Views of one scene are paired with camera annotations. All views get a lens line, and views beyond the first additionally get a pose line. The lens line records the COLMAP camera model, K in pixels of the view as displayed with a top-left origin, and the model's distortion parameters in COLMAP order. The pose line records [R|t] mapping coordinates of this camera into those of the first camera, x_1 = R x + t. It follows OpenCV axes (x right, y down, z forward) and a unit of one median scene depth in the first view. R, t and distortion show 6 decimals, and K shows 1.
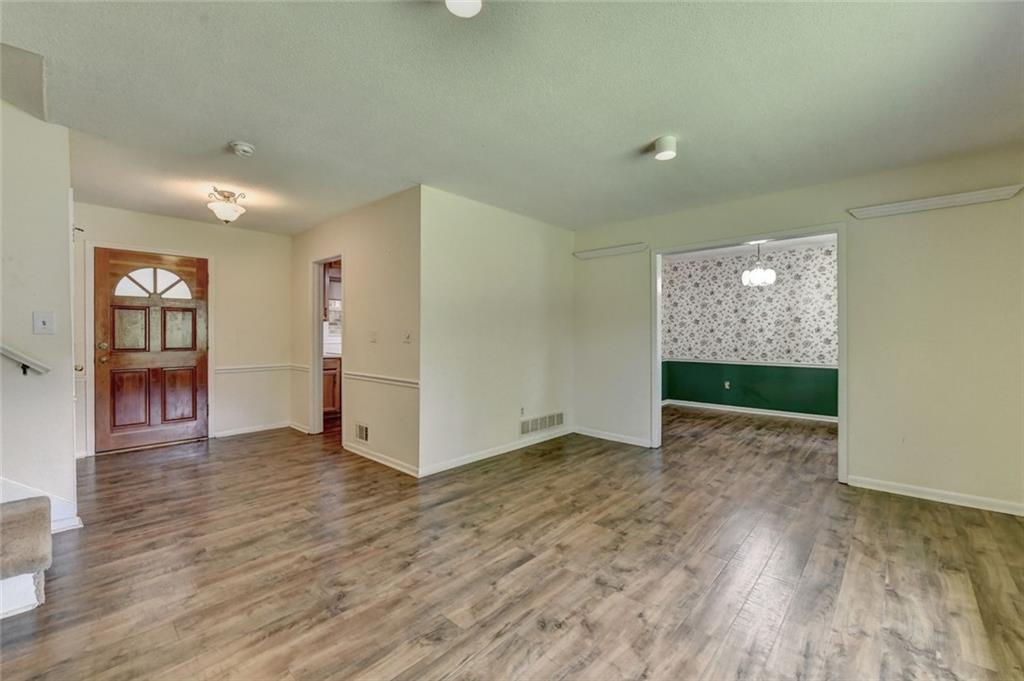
lens RADIAL K [[422.8, 0, 513.7], [0, 422.8, 340.5], [0, 0, 1]] dist [-0.006840, -0.000468]
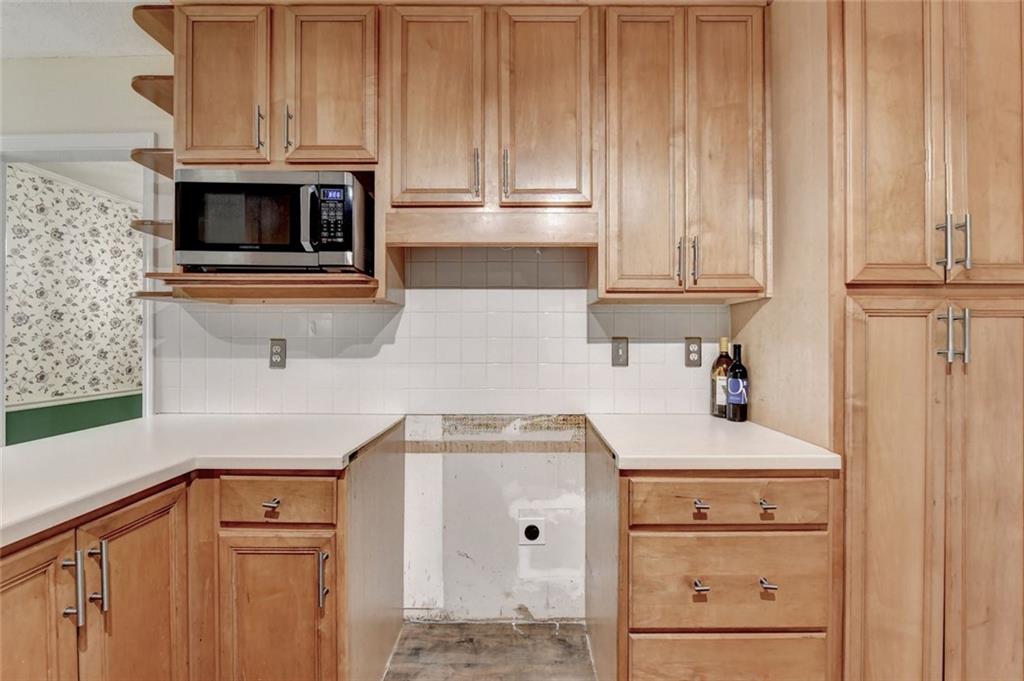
lens RADIAL K [[422.8, 0, 513.7], [0, 422.8, 340.5], [0, 0, 1]] dist [-0.006840, -0.000468]
pose [[-0.673978, 0.001296, 0.738750, -0.354452], [0.009376, 0.999933, 0.006800, -0.034066], [-0.738692, 0.011509, -0.673945, 1.995748]]
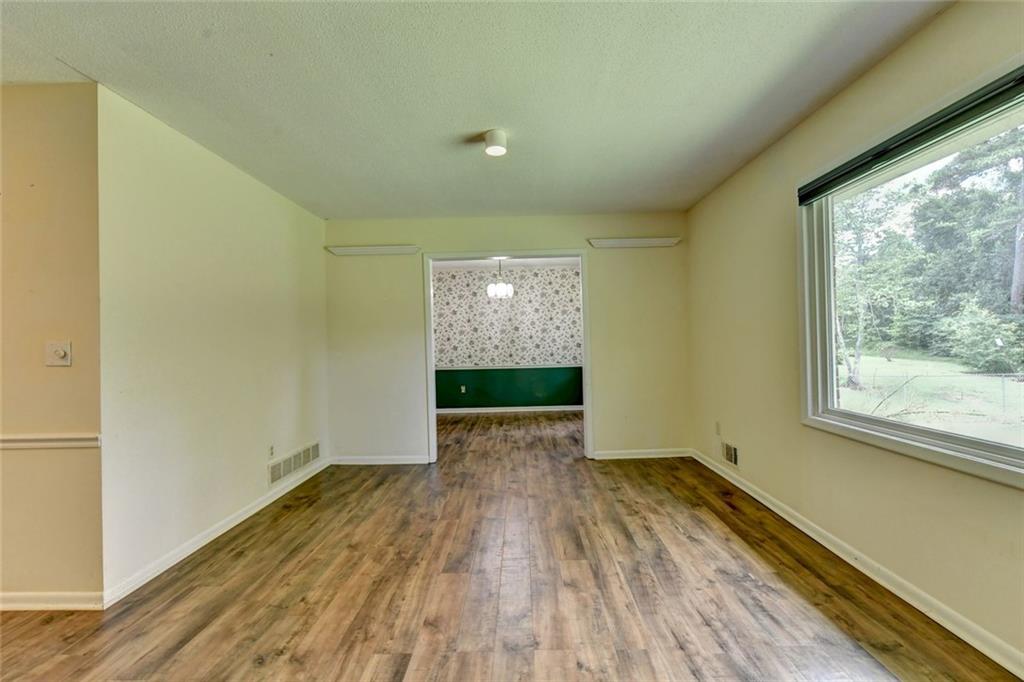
lens RADIAL K [[410.5, 0, 520.9], [0, 410.5, 342.4], [0, 0, 1]] dist [-0.009024, -0.000133]
pose [[0.739613, -0.020024, 0.672734, -0.196664], [0.034422, 0.999375, -0.008099, -0.001199], [-0.672151, 0.029147, 0.739840, 0.263483]]
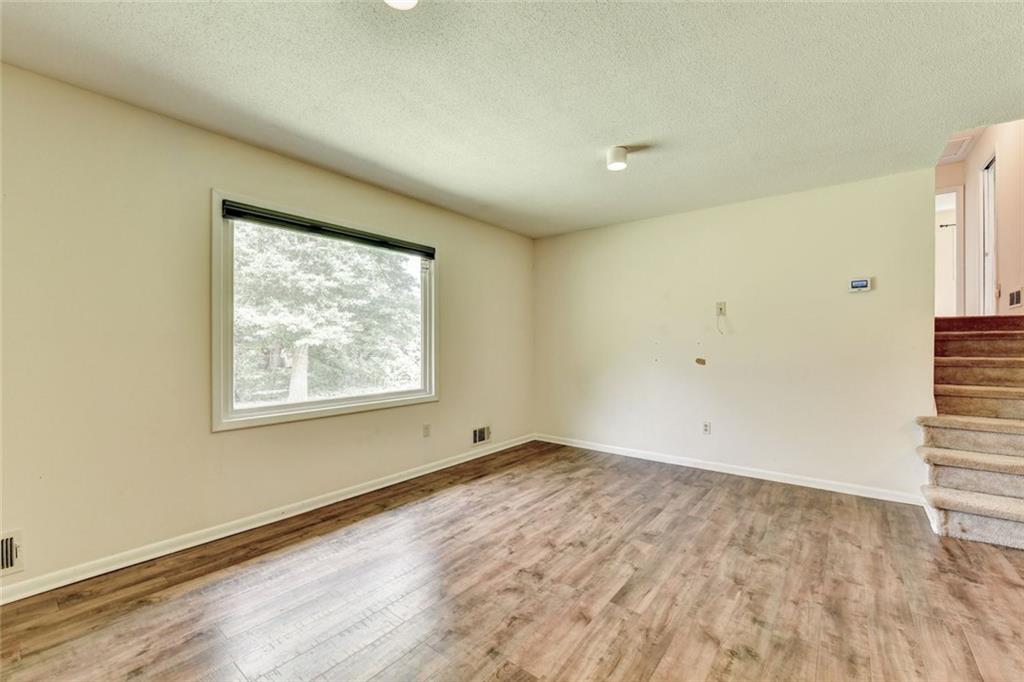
lens RADIAL K [[422.8, 0, 513.7], [0, 422.8, 341.0], [0, 0, 1]] dist [-0.006840, -0.000468]
pose [[-0.997423, -0.000865, -0.071737, 0.230171], [-0.001639, 0.999941, 0.010728, -0.016231], [0.071724, 0.010817, -0.997366, 1.367188]]
